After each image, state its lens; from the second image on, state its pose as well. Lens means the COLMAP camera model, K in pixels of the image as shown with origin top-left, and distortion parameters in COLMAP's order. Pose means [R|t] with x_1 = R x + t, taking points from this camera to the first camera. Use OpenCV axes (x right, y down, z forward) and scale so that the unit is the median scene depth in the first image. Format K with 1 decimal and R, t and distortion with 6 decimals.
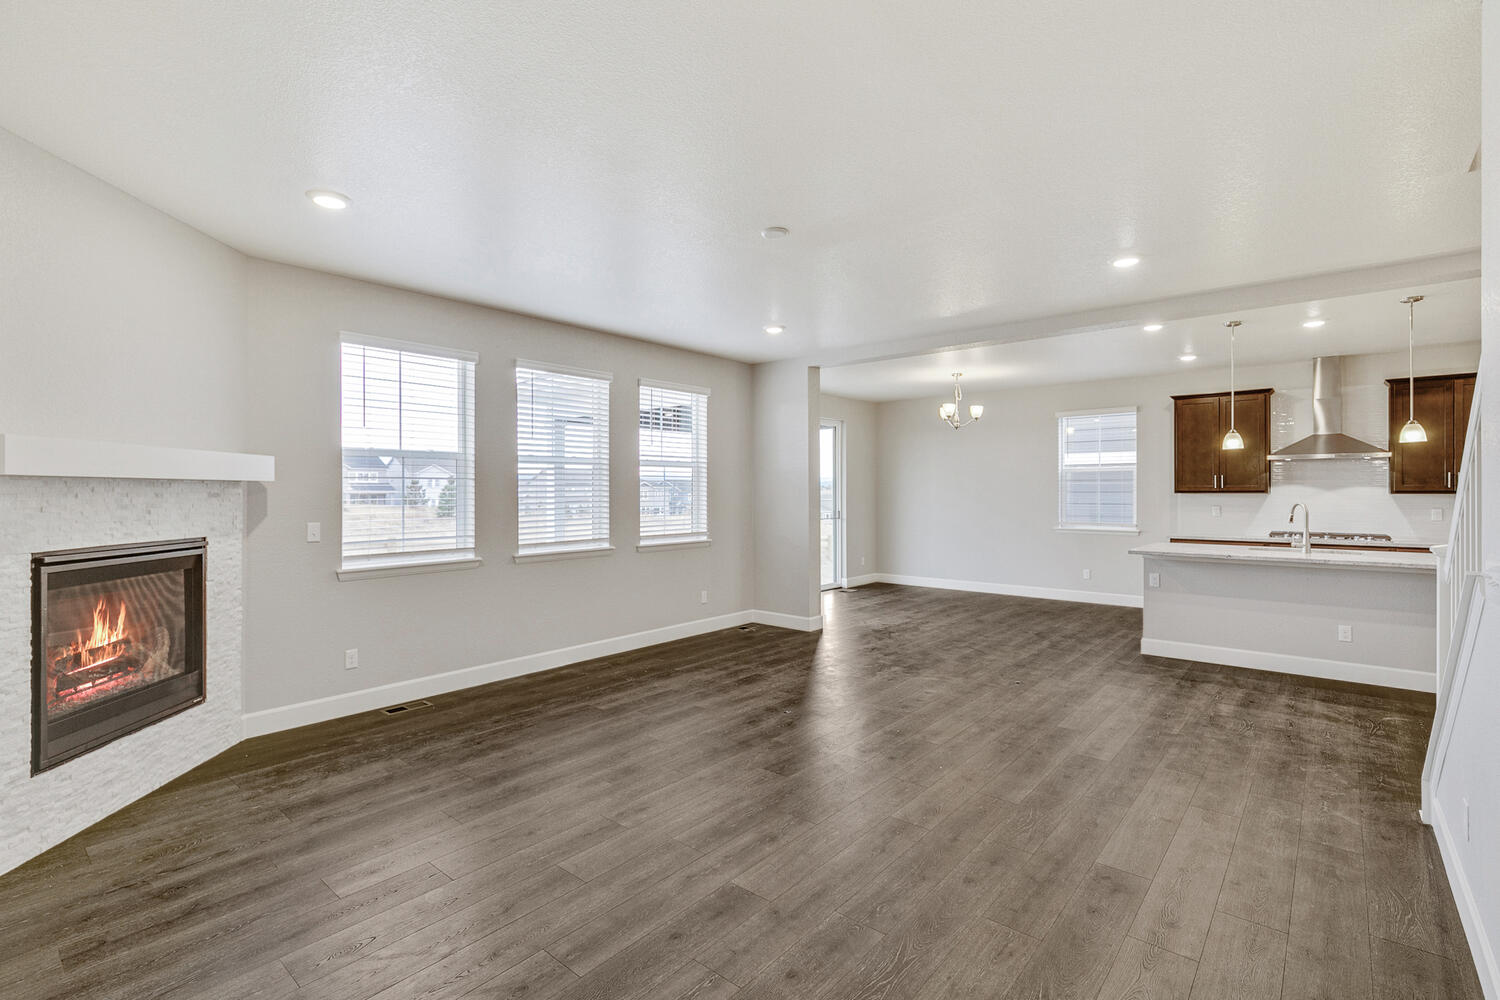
lens RADIAL K [[683.1, 0, 734.2], [0, 683.1, 488.3], [0, 0, 1]] dist [0.009219, -0.002260]
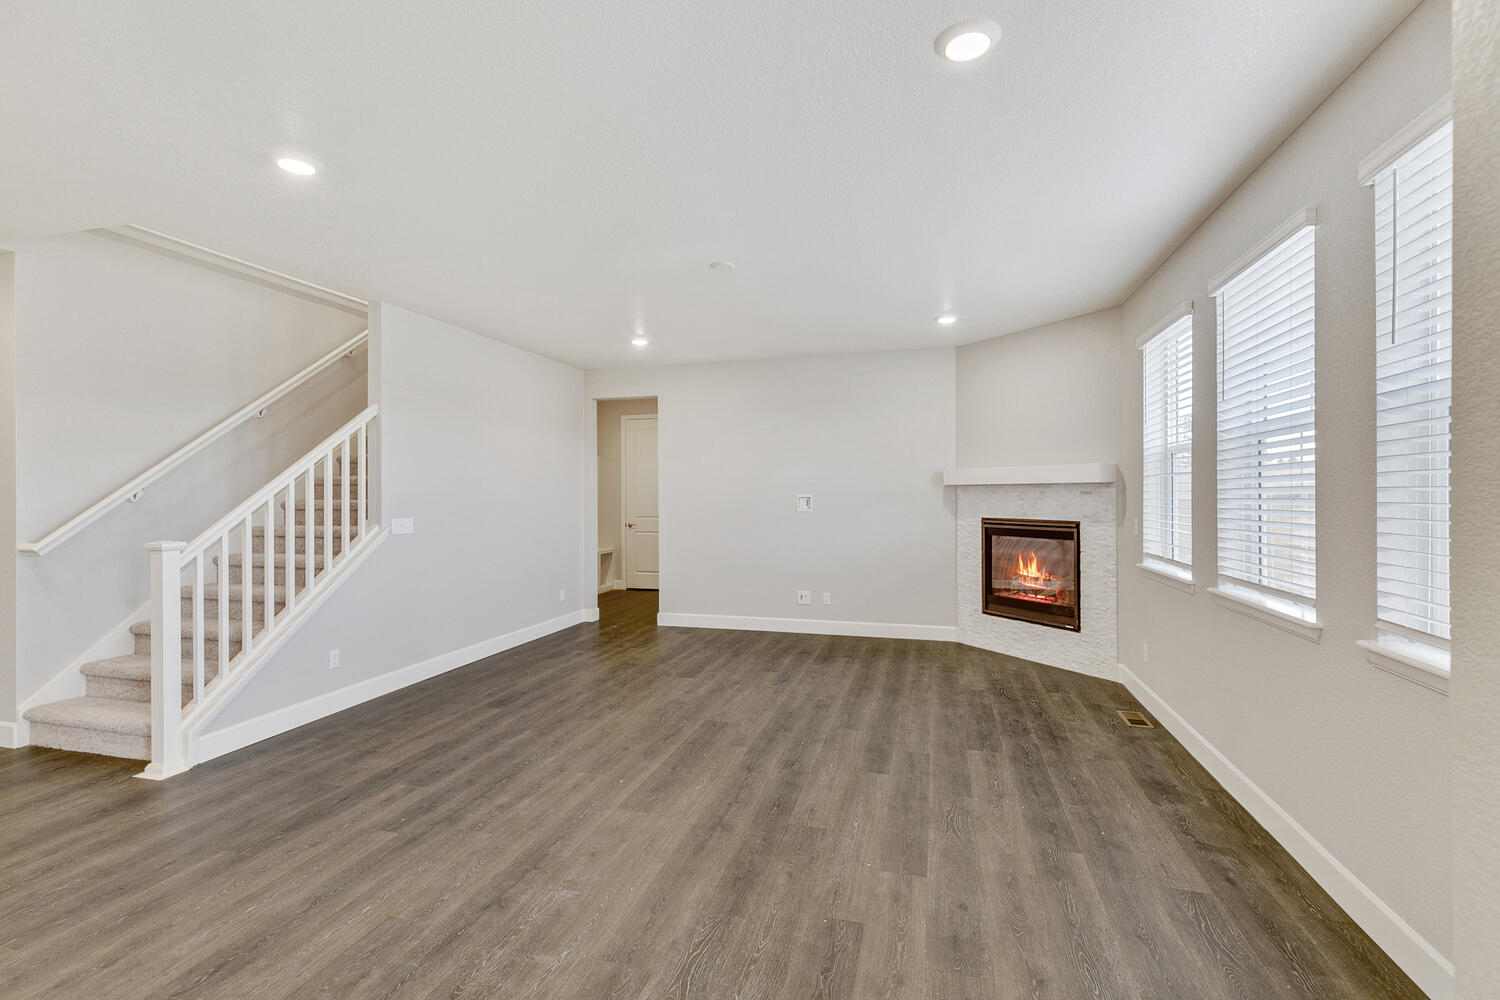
lens RADIAL K [[683.1, 0, 745.8], [0, 683.1, 496.0], [0, 0, 1]] dist [0.009219, -0.002260]
pose [[-0.903001, 0.007849, -0.429566, 0.324884], [0.007724, 0.999968, 0.002035, 0.005131], [0.429568, -0.001480, -0.903033, 1.286935]]
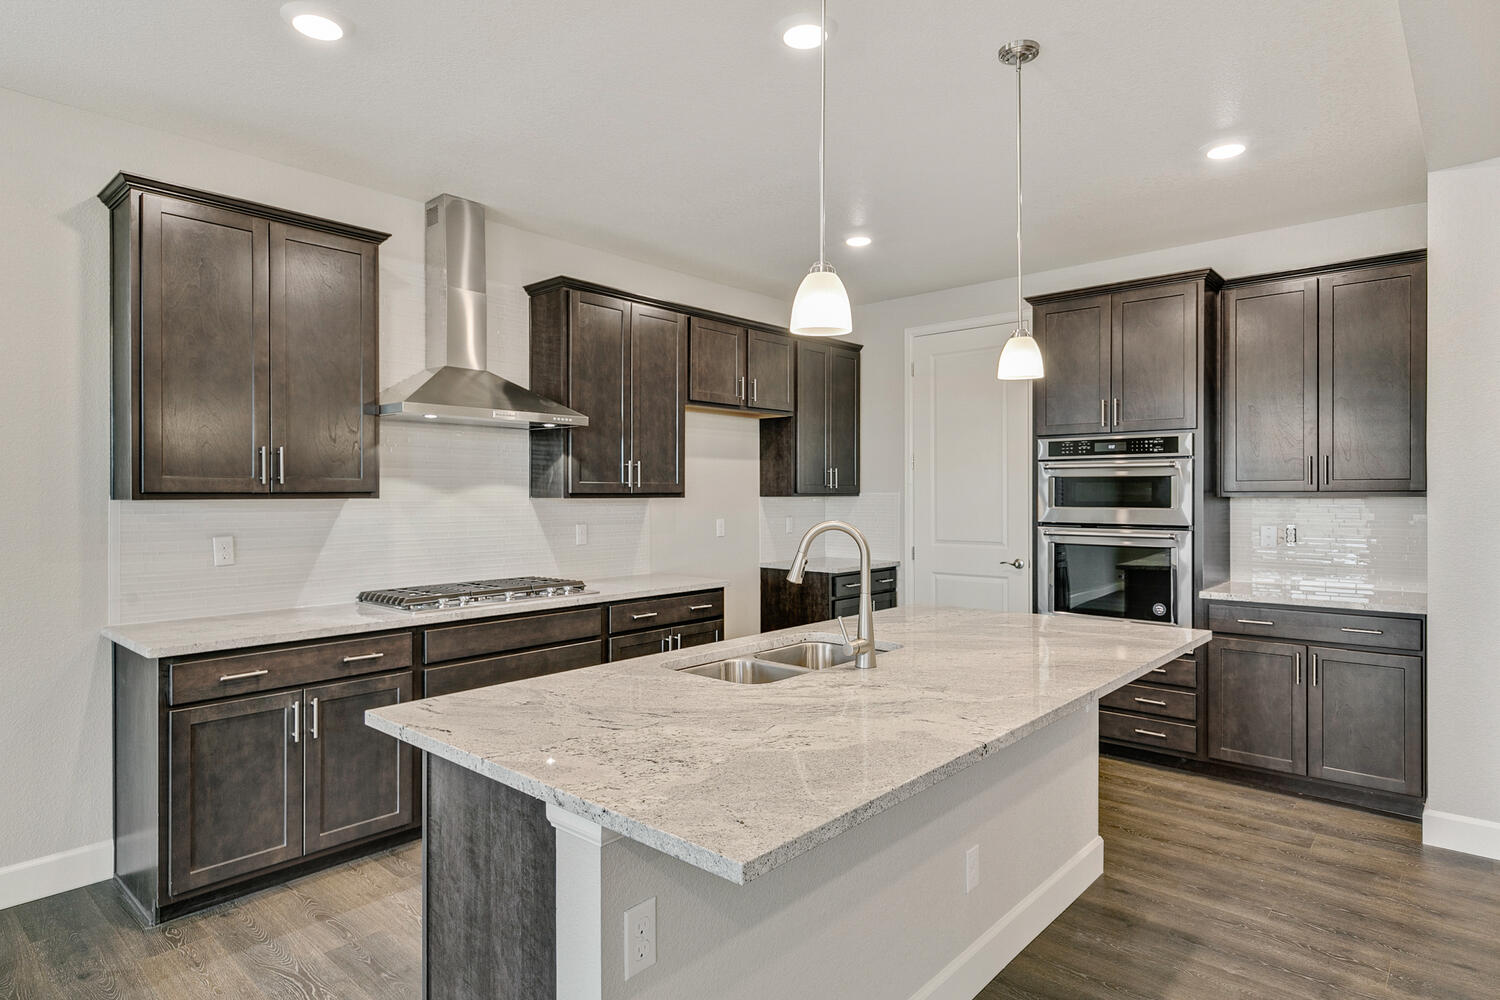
lens RADIAL K [[830.3, 0, 729.4], [0, 830.3, 497.6], [0, 0, 1]] dist [0.017697, -0.001030]
pose [[0.005492, -0.000122, 0.999985, 0.387939], [-0.000061, 1.000000, 0.000123, 0.008512], [-0.999985, -0.000061, 0.005492, 1.017702]]
